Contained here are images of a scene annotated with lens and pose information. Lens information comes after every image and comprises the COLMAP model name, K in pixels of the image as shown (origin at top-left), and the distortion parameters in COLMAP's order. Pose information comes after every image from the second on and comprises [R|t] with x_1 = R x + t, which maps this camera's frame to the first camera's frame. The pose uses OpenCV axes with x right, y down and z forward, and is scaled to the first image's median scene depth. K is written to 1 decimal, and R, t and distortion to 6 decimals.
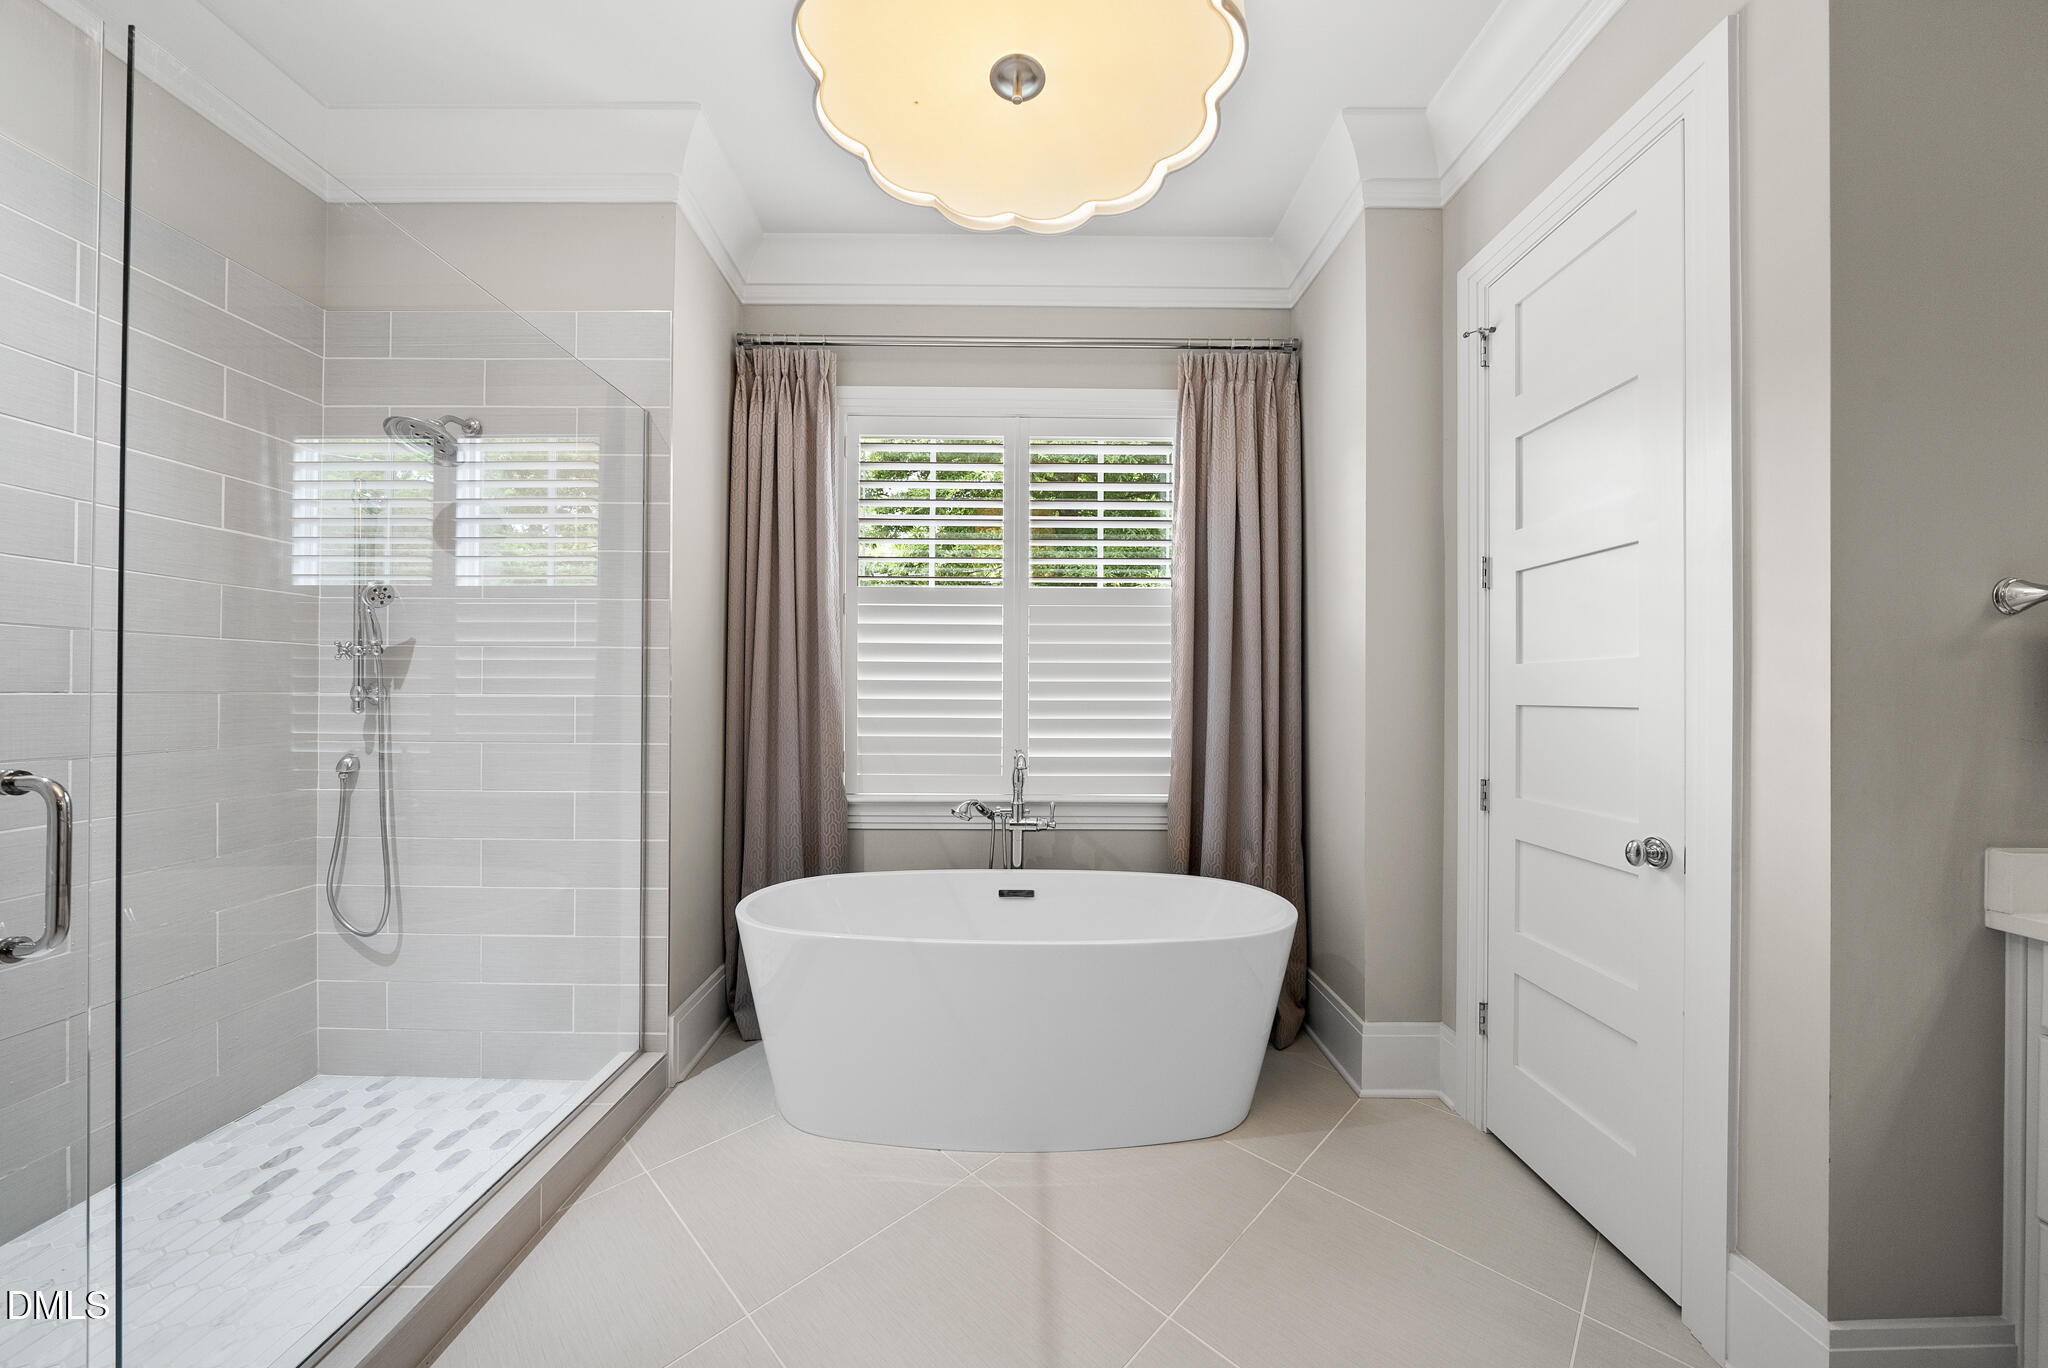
lens RADIAL K [[739.0, 0, 1032.9], [0, 739.0, 690.1], [0, 0, 1]] dist [-0.001403, -0.000053]
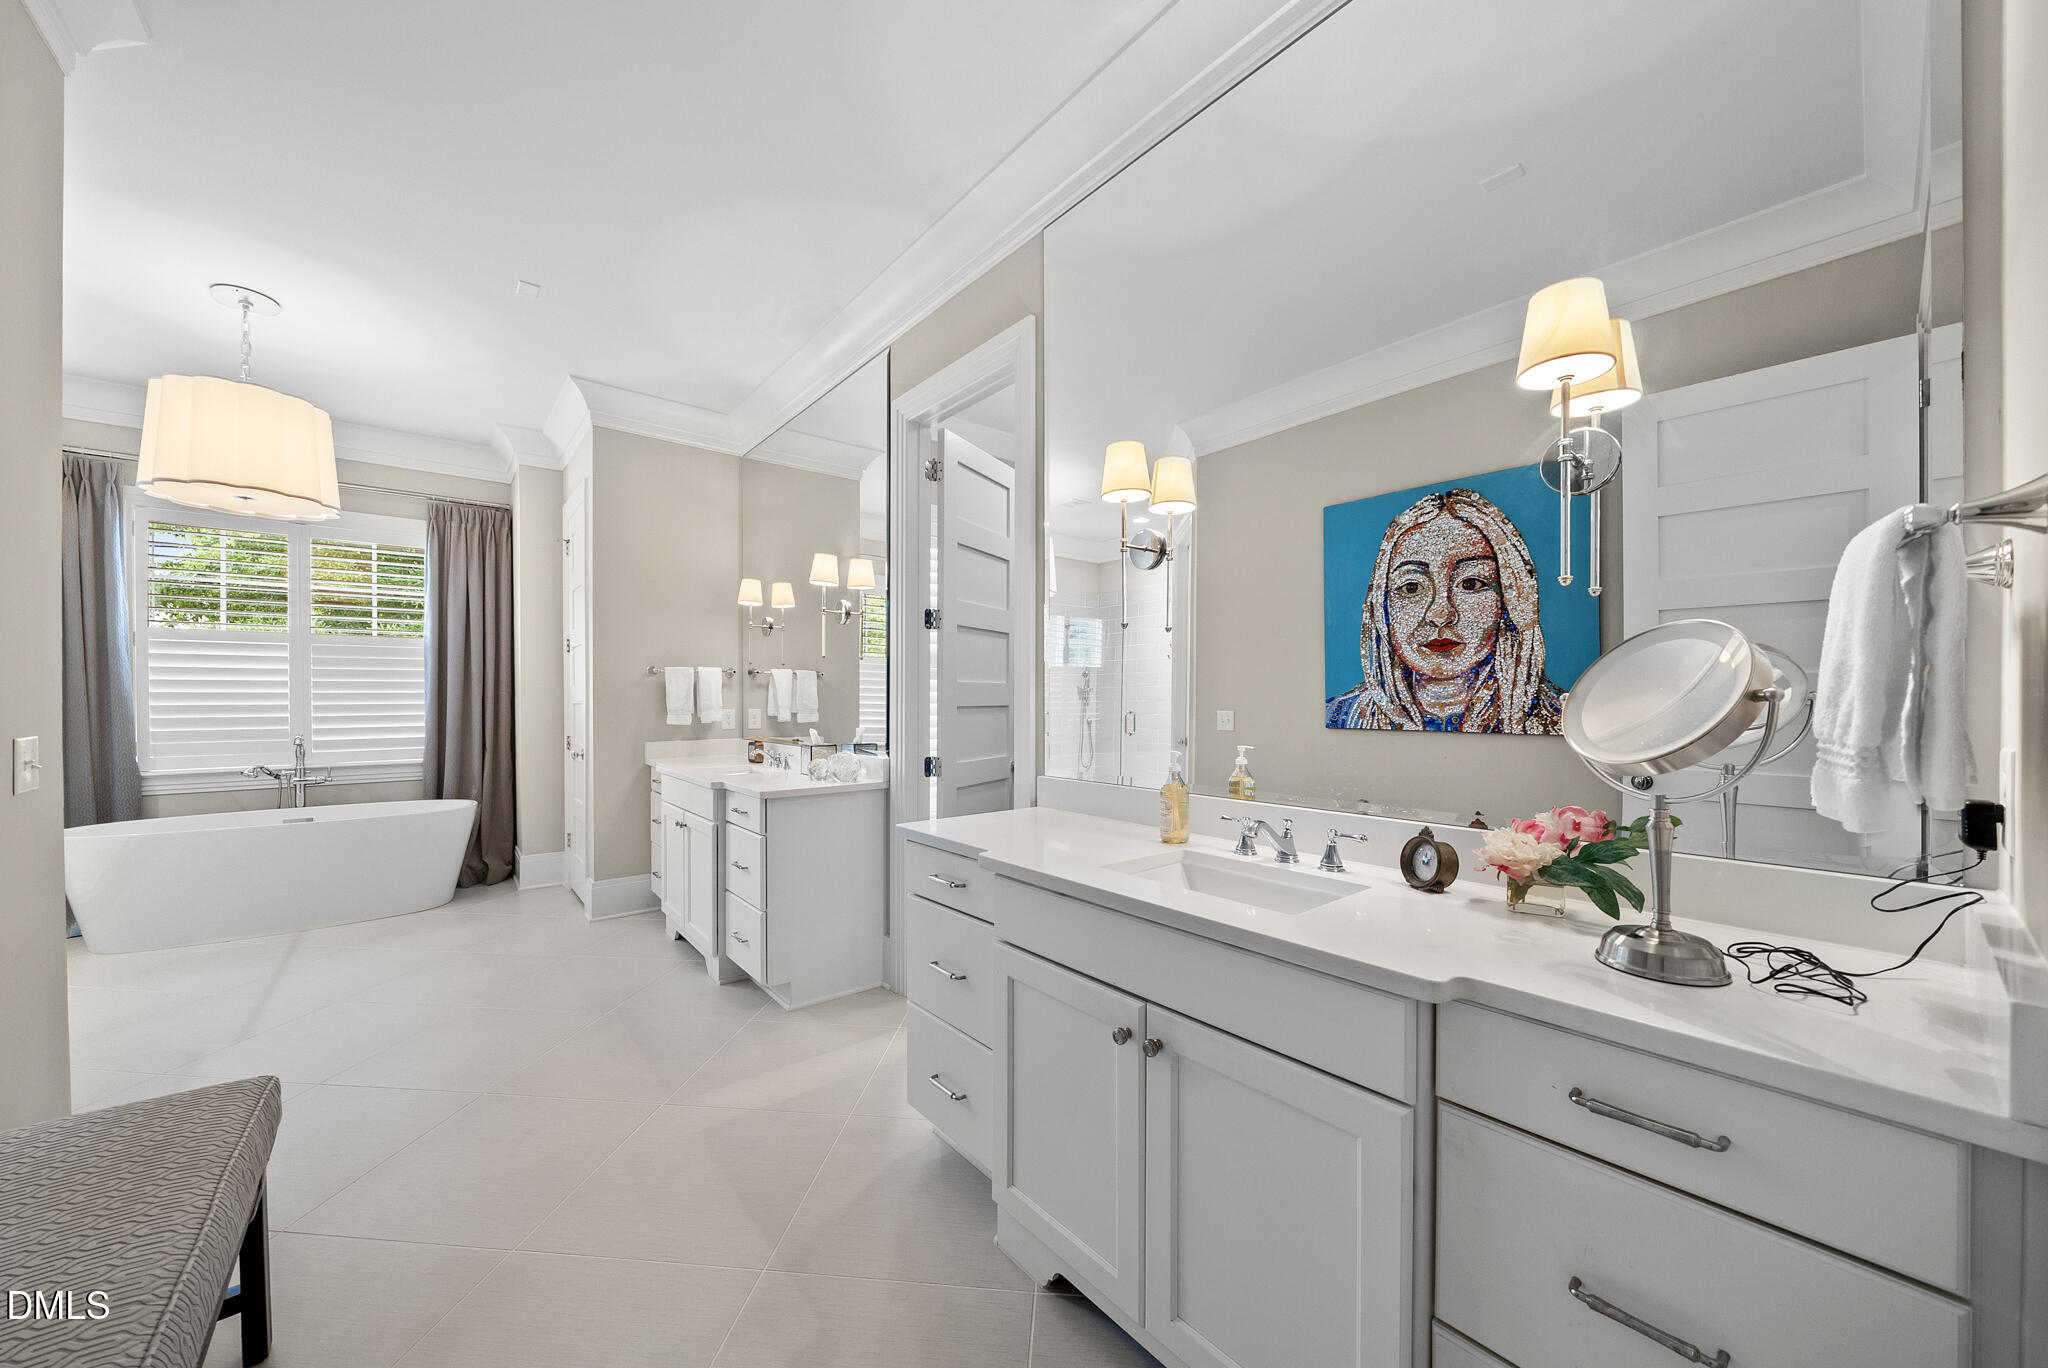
lens RADIAL K [[723.3, 0, 1002.4], [0, 723.3, 698.4], [0, 0, 1]] dist [-0.002070, -0.000132]
pose [[0.785999, -0.010354, 0.618141, 0.213435], [0.006953, 0.999945, 0.007909, -0.001648], [-0.618189, -0.001918, 0.786028, -1.201210]]
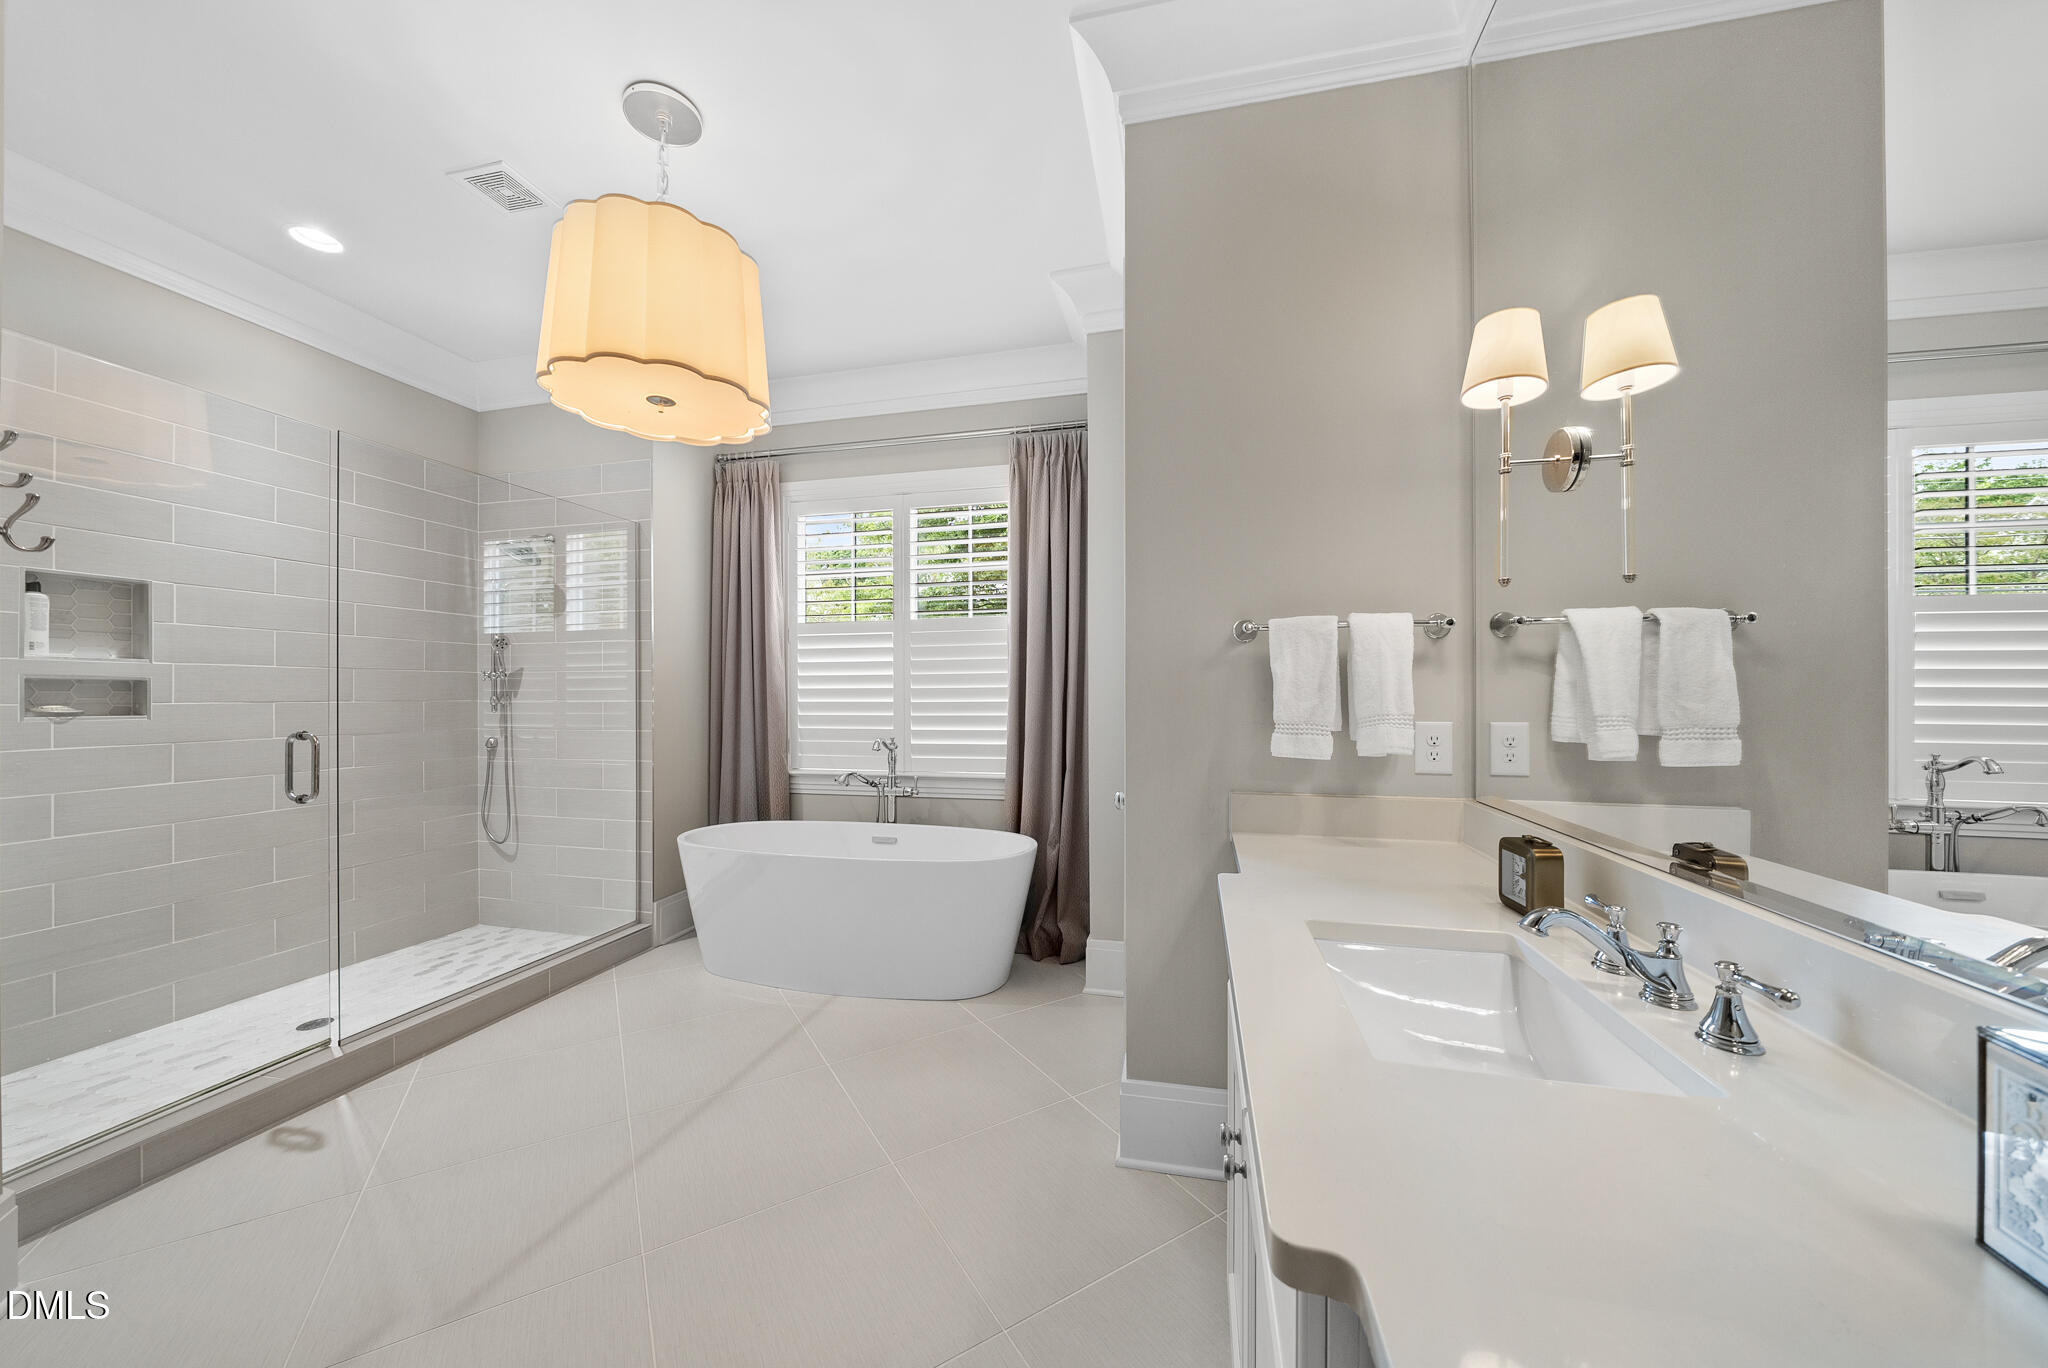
lens RADIAL K [[723.3, 0, 1002.4], [0, 723.3, 698.4], [0, 0, 1]] dist [-0.002070, -0.000132]
pose [[0.968545, -0.008670, -0.248689, 0.520865], [0.009381, 0.999955, 0.001676, 0.006538], [0.248663, -0.003957, 0.968582, -0.264197]]
